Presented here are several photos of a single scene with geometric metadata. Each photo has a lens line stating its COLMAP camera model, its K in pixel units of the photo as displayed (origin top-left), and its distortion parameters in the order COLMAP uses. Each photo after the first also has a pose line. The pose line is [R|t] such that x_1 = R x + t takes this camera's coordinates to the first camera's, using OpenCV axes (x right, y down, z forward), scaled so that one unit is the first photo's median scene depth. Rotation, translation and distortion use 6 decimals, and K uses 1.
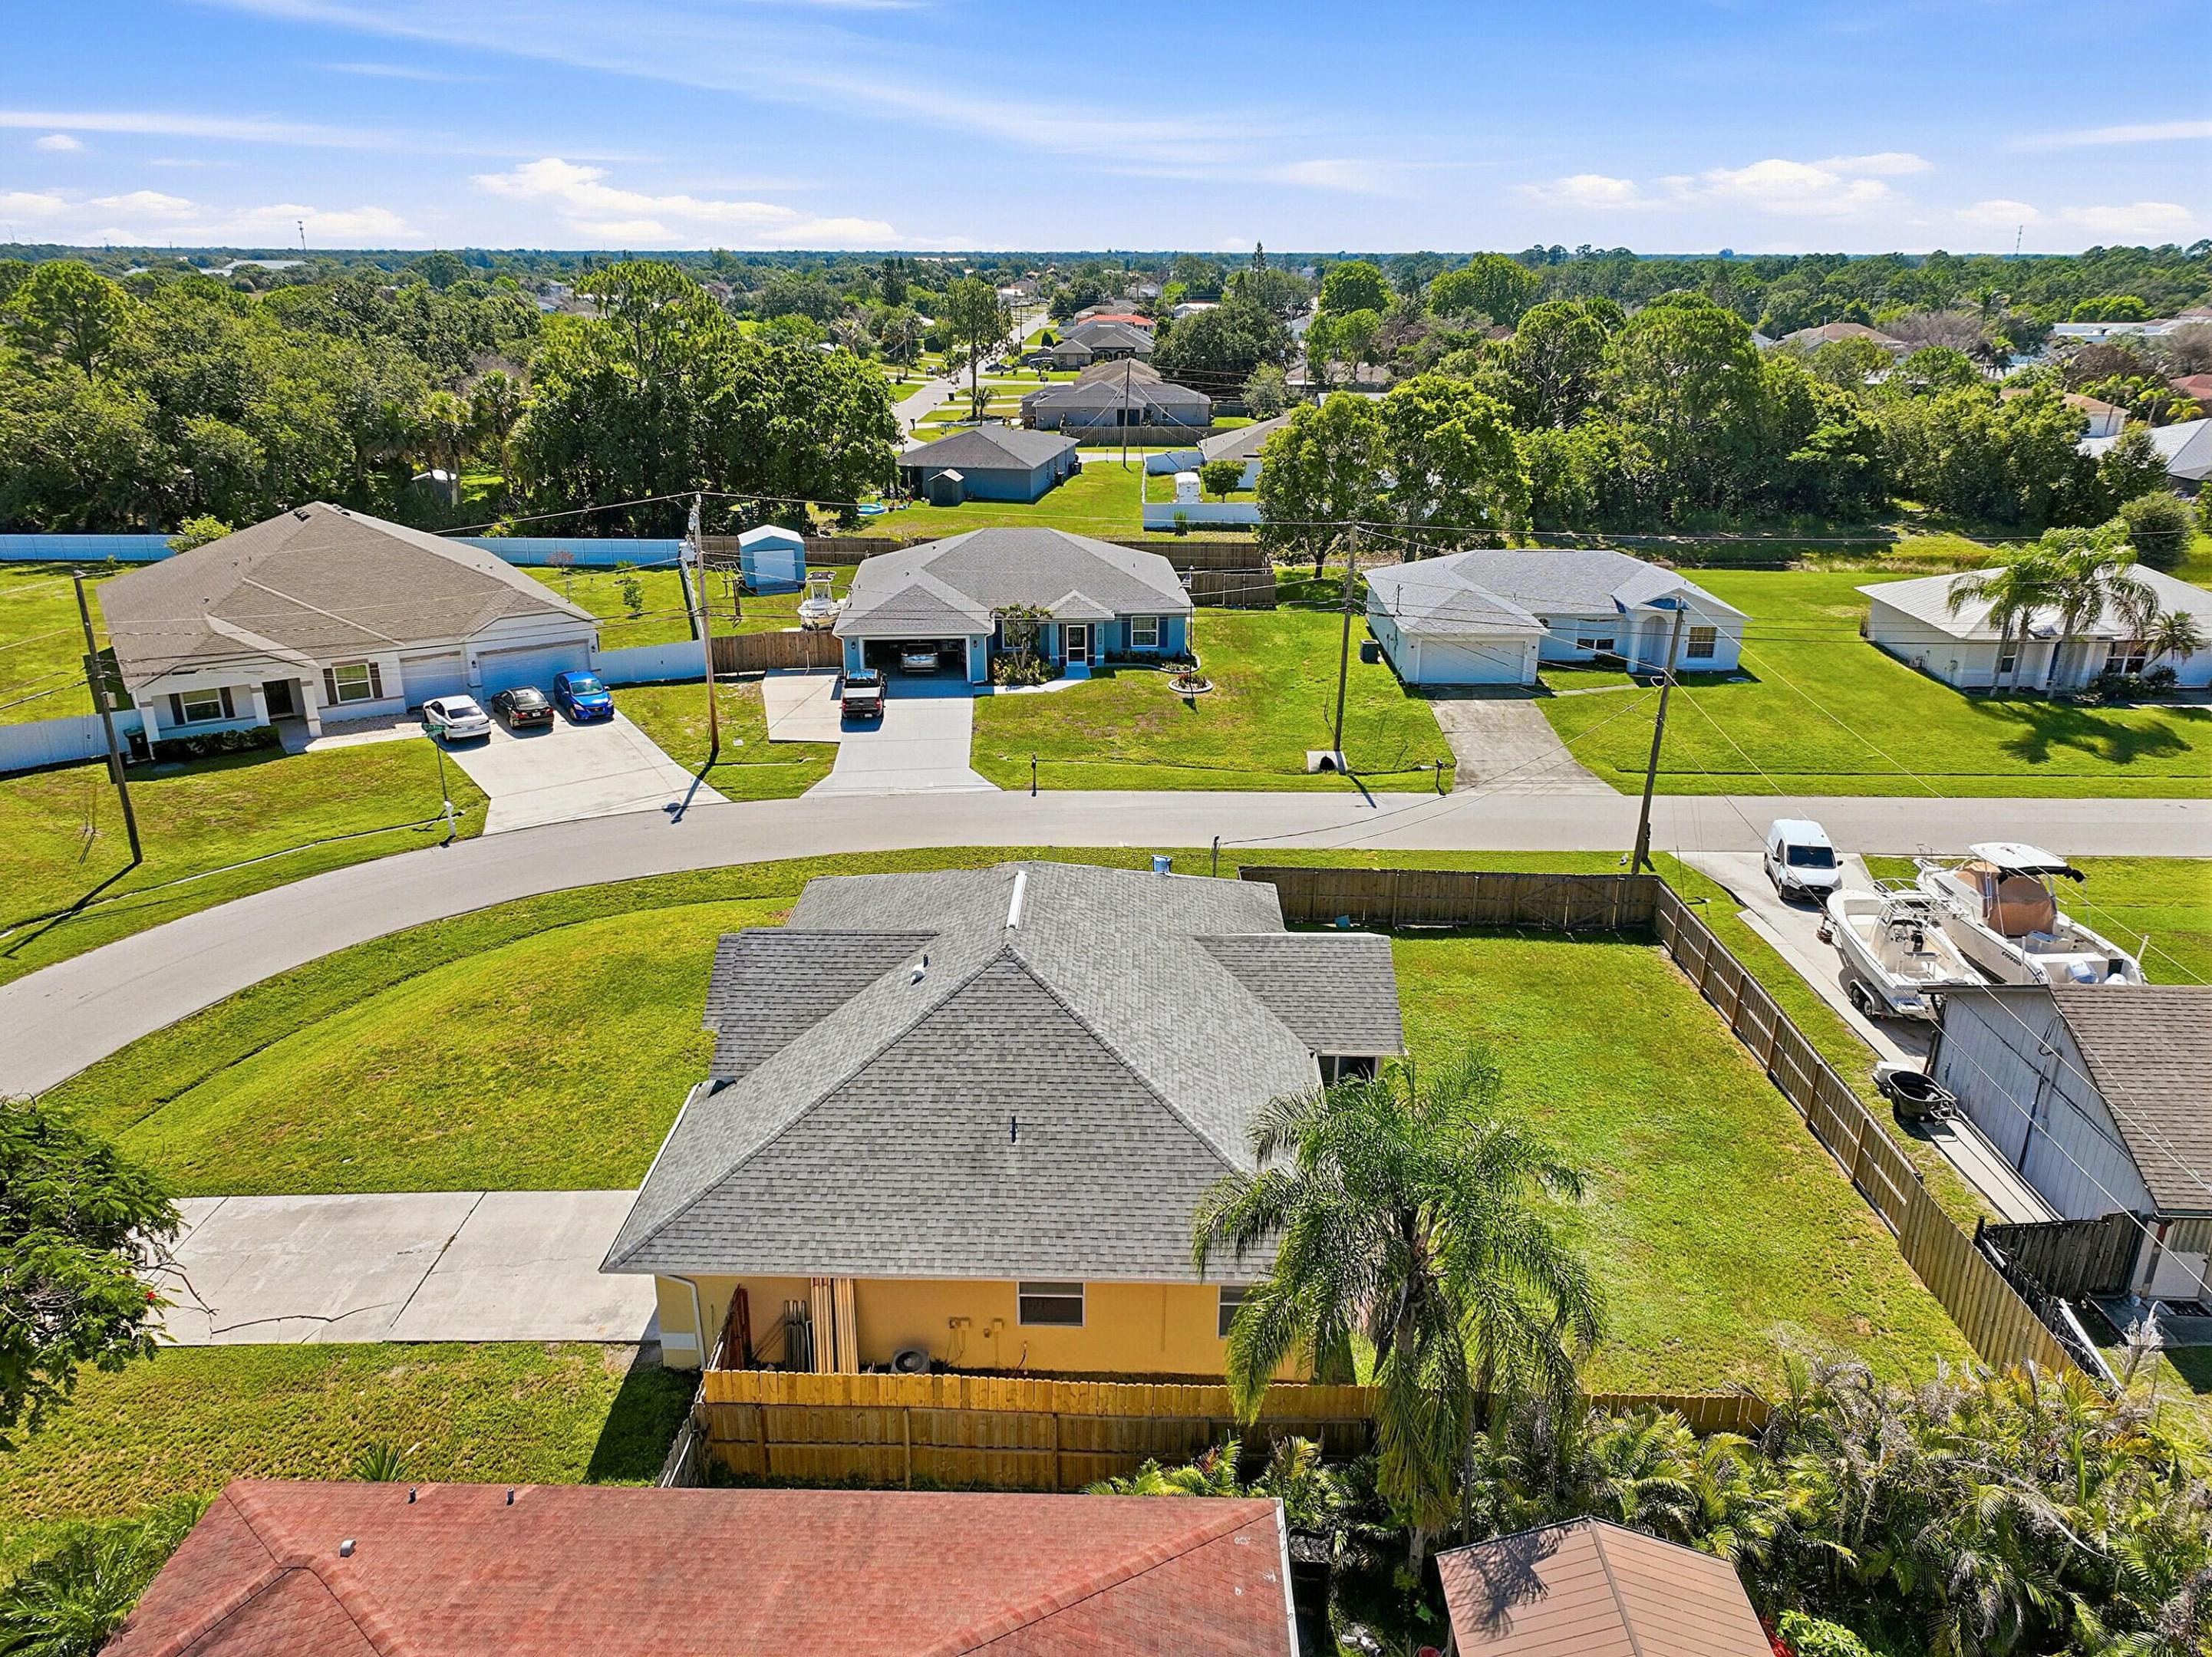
lens RADIAL K [[1556.4, 0, 1105.2], [0, 1556.4, 824.2], [0, 0, 1]] dist [0.001440, 0.013146]
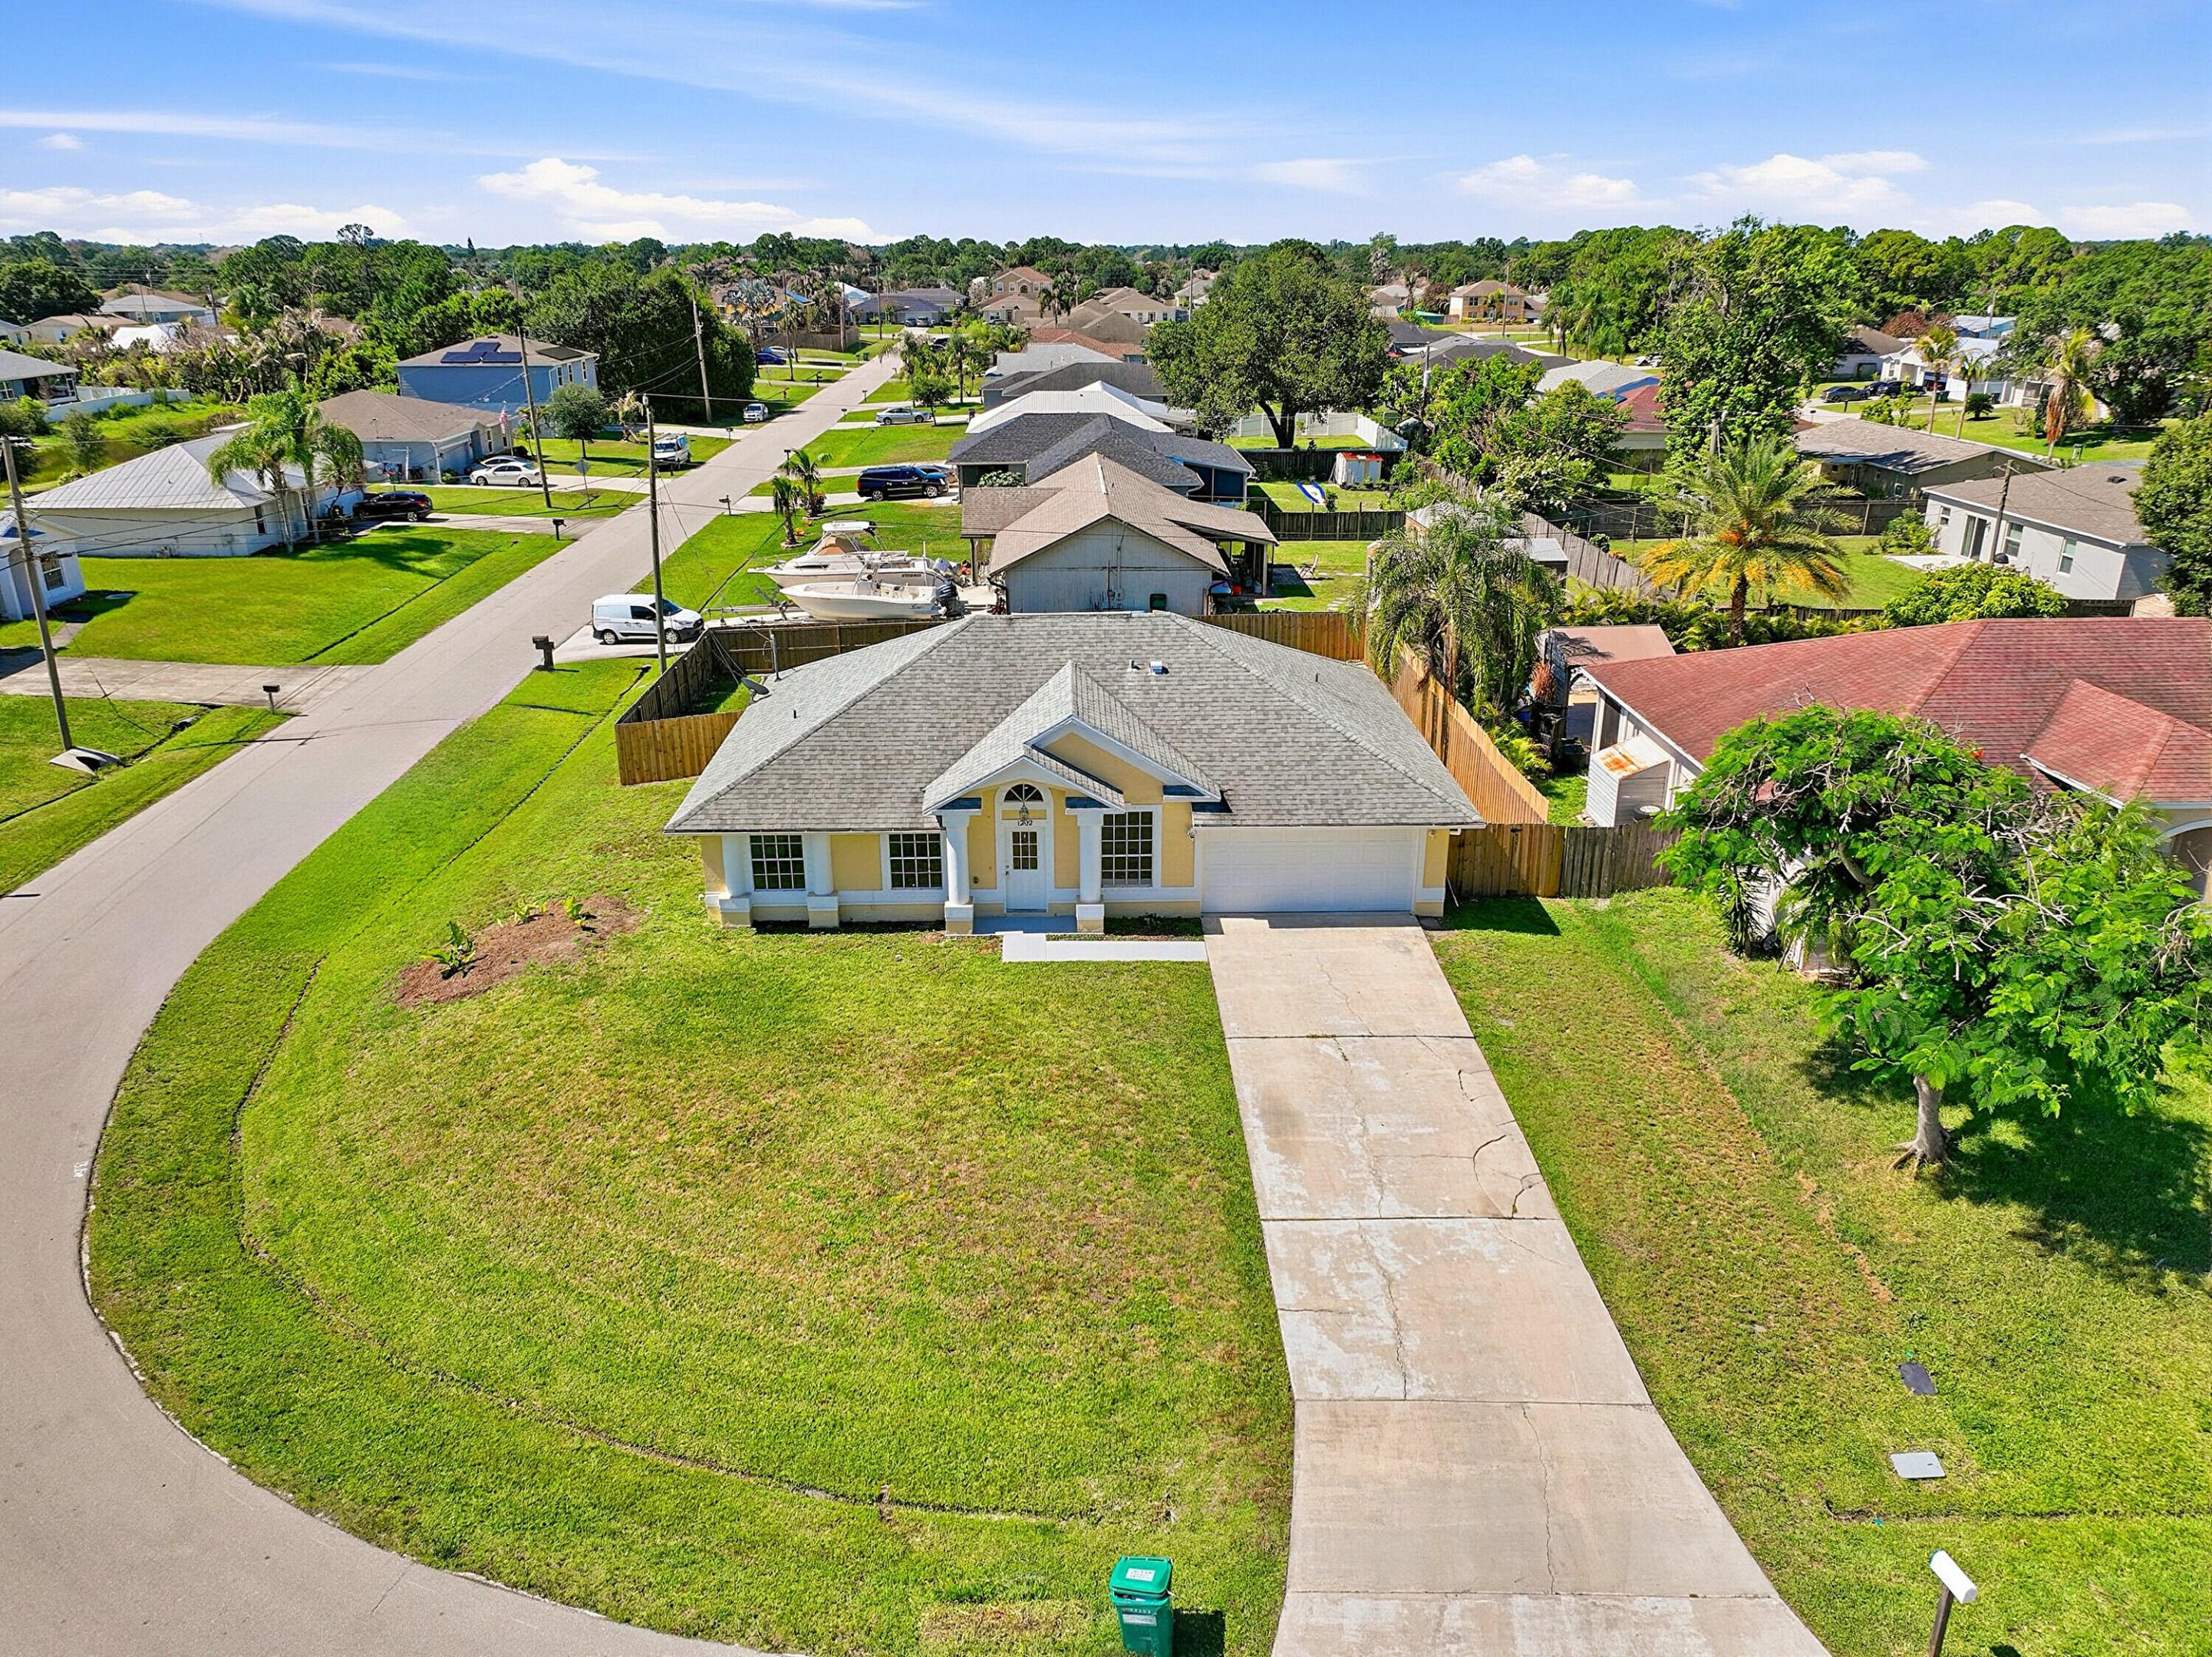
lens RADIAL K [[1556.4, 0, 1105.2], [0, 1556.4, 824.2], [0, 0, 1]] dist [0.001440, 0.013146]
pose [[-0.054534, -0.349017, 0.935528, -0.590636], [0.345514, 0.872447, 0.345624, -0.101732], [-0.936828, 0.342086, 0.073012, 0.475671]]
